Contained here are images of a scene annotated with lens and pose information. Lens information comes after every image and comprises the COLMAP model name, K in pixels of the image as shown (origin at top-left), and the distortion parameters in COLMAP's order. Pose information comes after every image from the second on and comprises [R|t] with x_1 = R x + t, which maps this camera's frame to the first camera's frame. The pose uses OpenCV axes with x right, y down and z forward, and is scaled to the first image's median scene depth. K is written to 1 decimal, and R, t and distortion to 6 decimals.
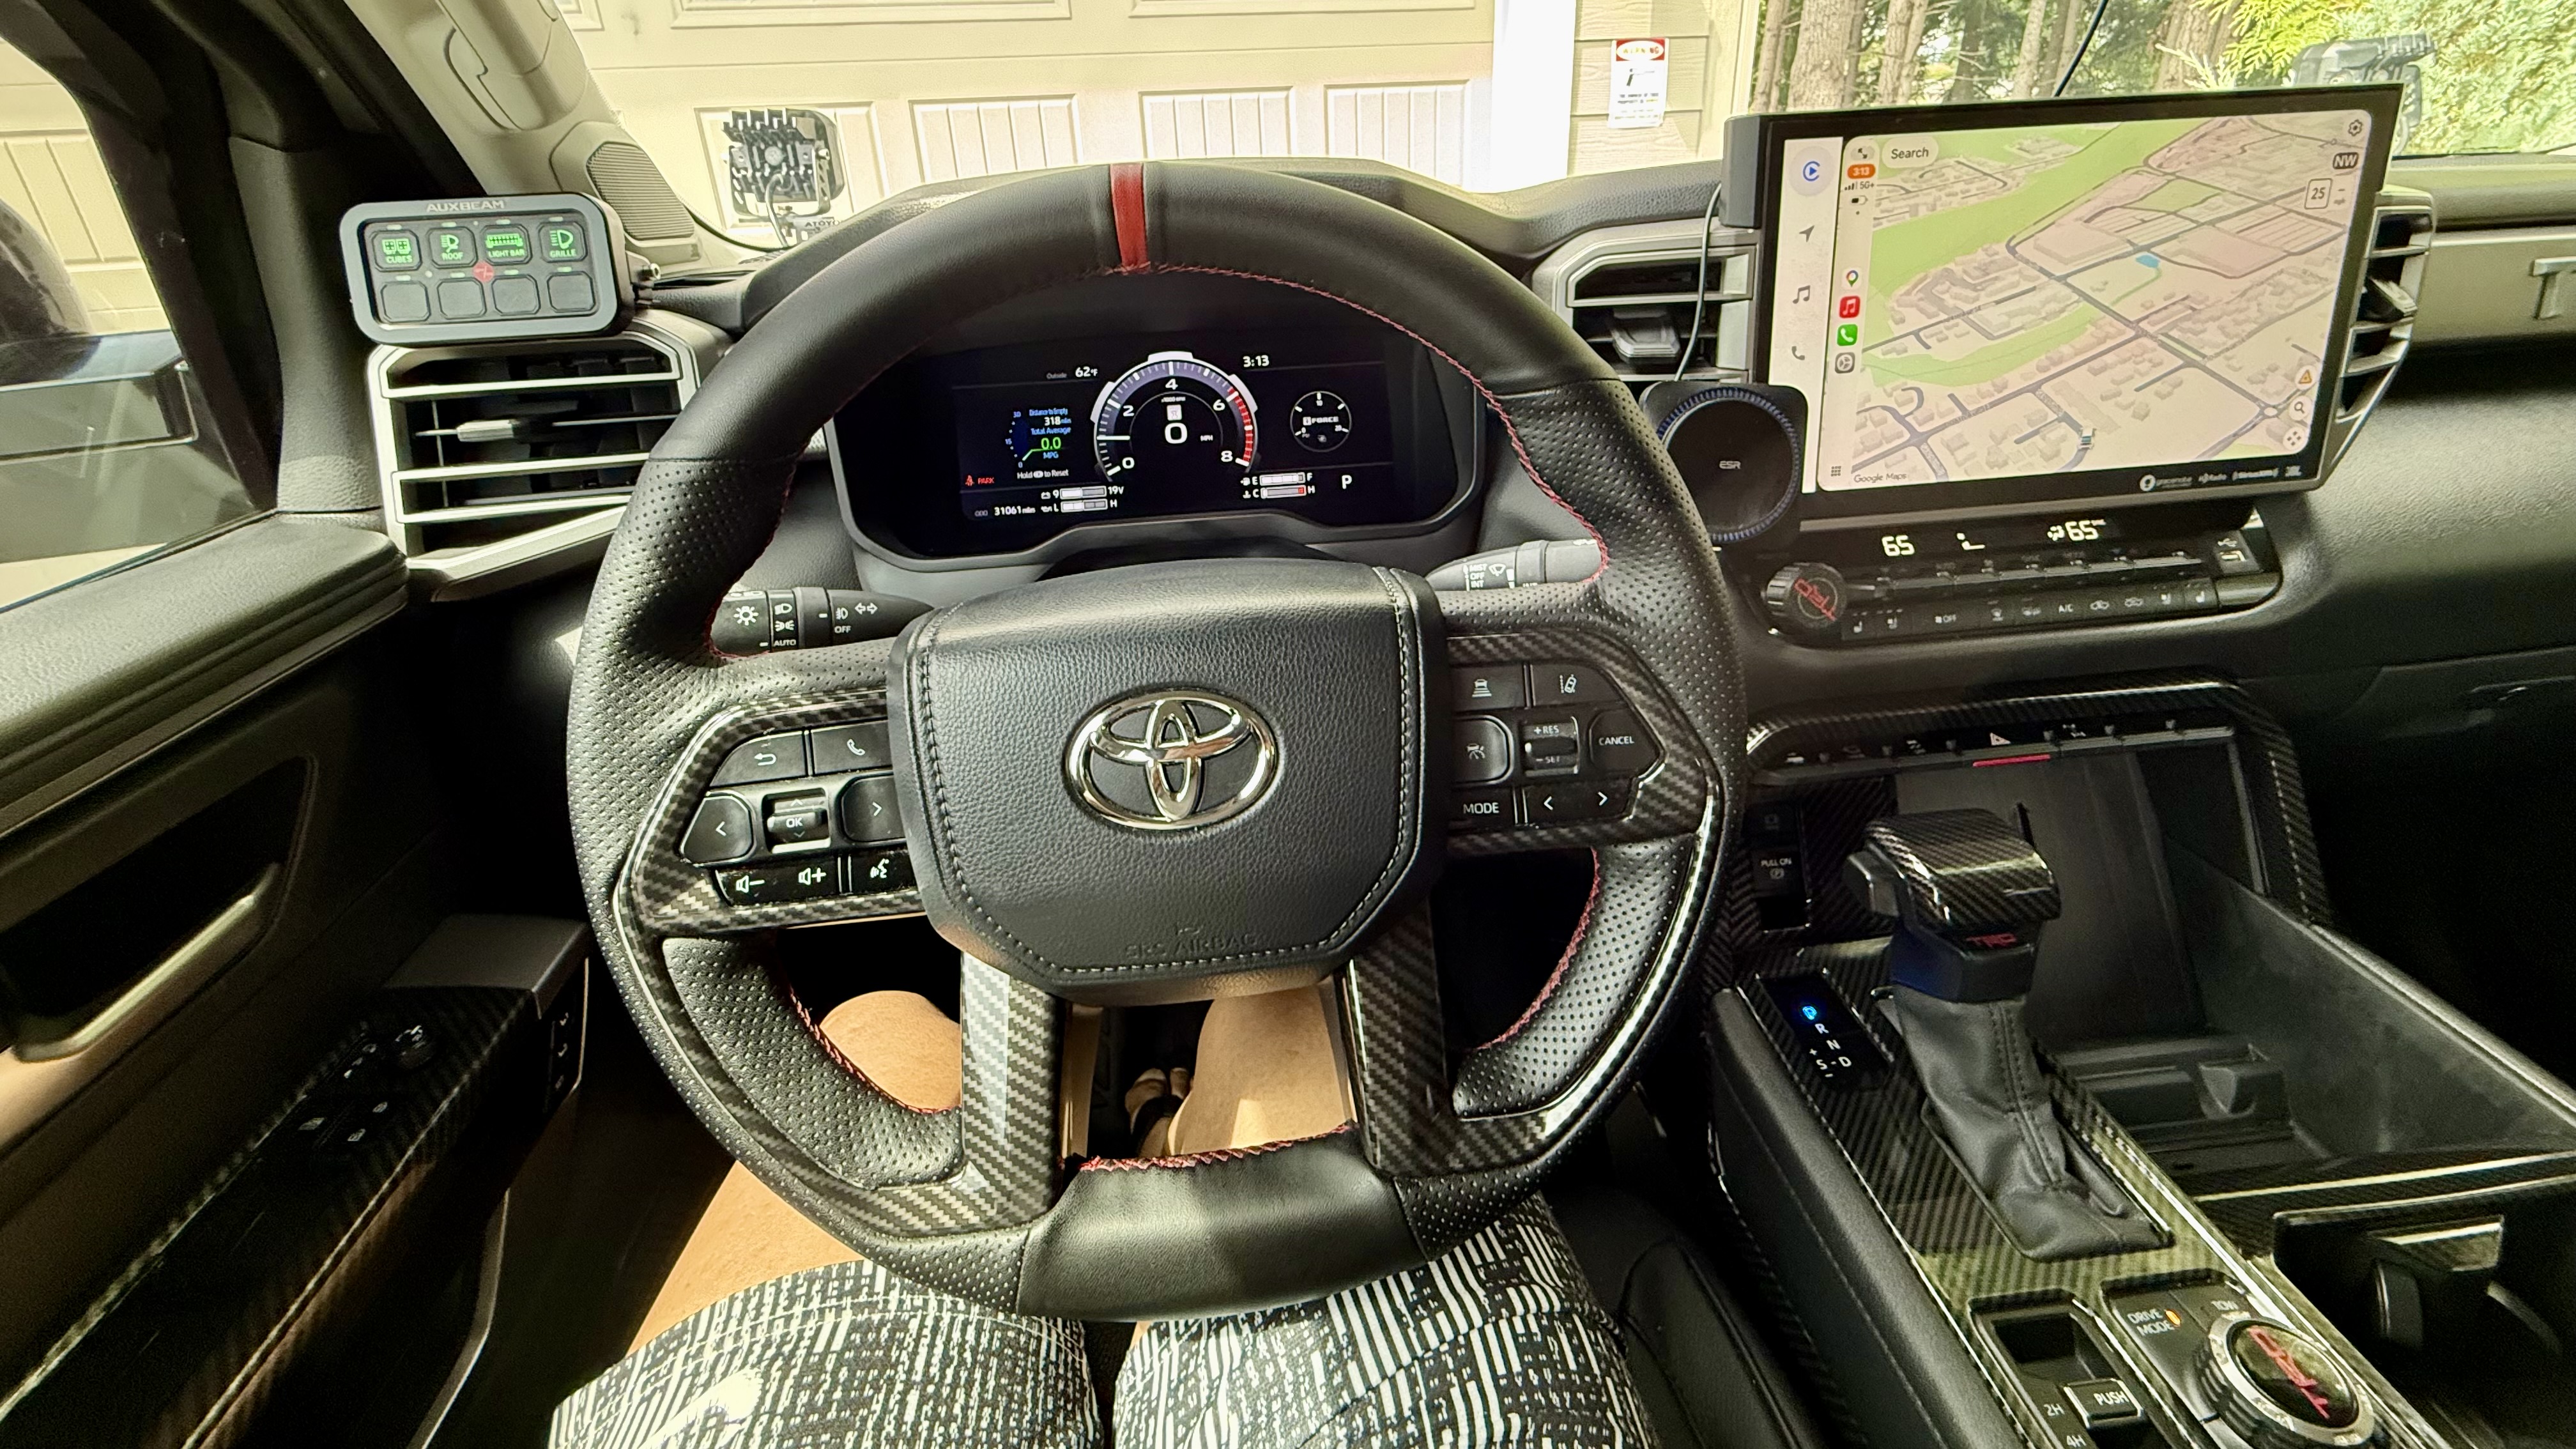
lens RADIAL K [[1095.2, 0, 1292.5], [0, 1095.2, 590.2], [0, 0, 1]] dist [0.000797, -0.000410]
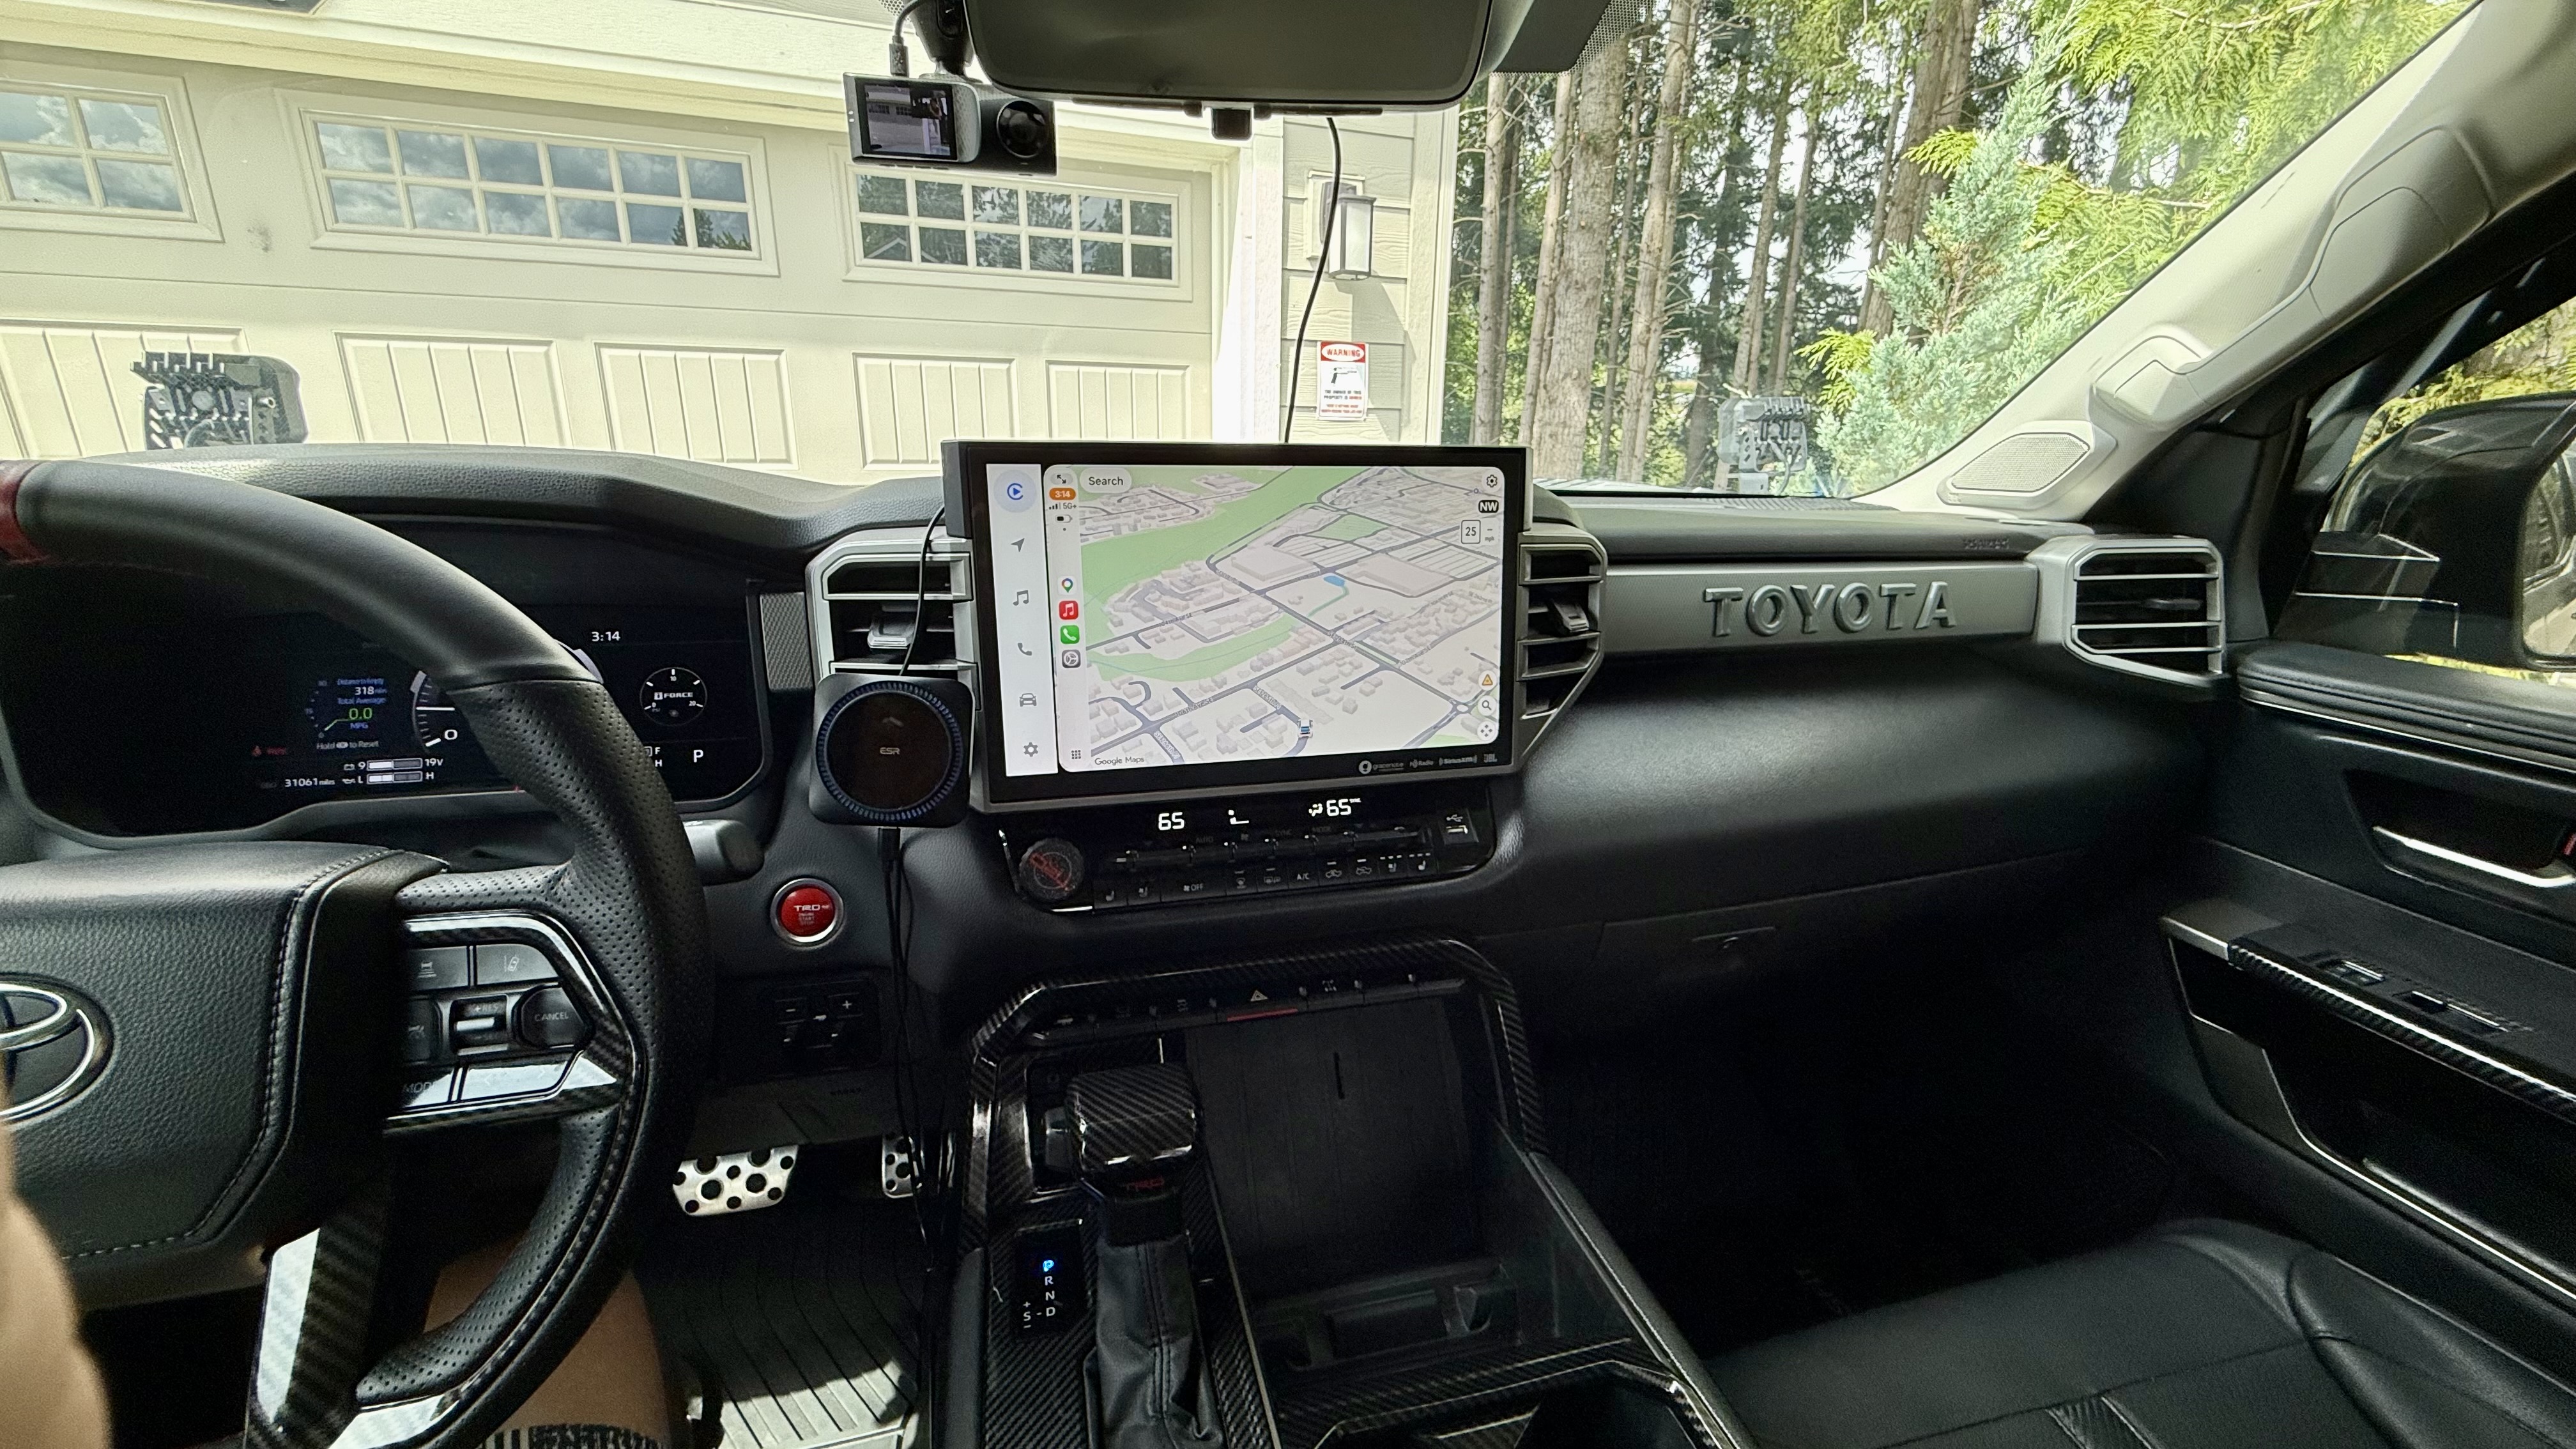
lens RADIAL K [[1093.4, 0, 1333.3], [0, 1093.4, 742.5], [0, 0, 1]] dist [0.001741, 0.000124]
pose [[0.983039, 0.012755, 0.182951, 0.554531], [0.004791, 0.995452, -0.095144, -0.014627], [-0.183333, 0.094407, 0.978507, -0.131872]]
